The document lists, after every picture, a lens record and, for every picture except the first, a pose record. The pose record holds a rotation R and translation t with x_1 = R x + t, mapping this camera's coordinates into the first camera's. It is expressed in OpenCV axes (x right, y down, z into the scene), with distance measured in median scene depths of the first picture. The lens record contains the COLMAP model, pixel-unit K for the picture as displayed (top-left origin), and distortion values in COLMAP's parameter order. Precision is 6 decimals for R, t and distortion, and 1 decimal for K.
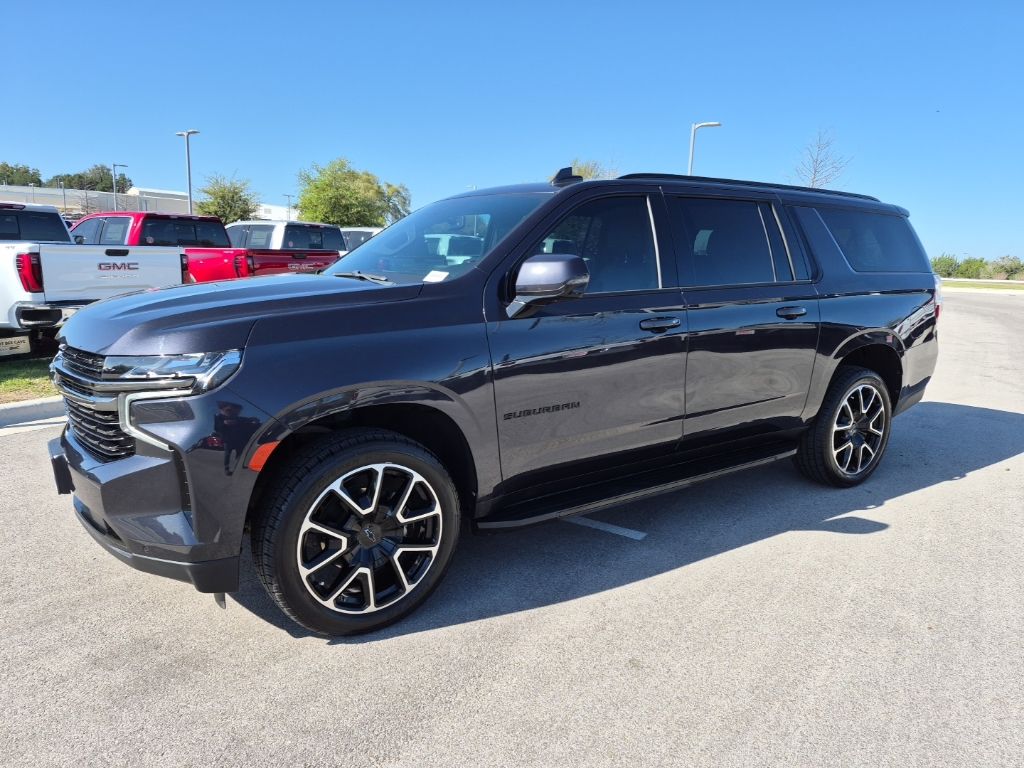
lens RADIAL K [[720.6, 0, 525.9], [0, 720.6, 398.0], [0, 0, 1]] dist [0.076788, -0.071065]
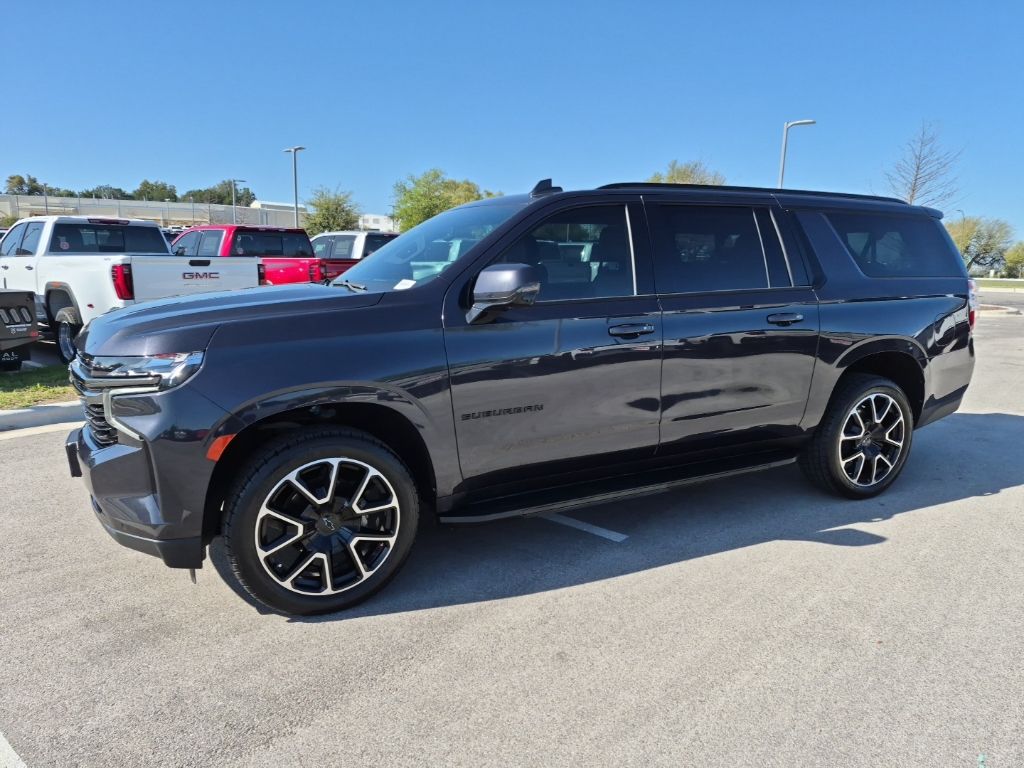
lens RADIAL K [[720.6, 0, 525.9], [0, 720.6, 398.0], [0, 0, 1]] dist [0.076788, -0.071065]
pose [[0.990434, 0.016630, -0.136984, 0.195396], [-0.017542, 0.999831, -0.005455, 0.001807], [0.136870, 0.007805, 0.990558, -0.032366]]
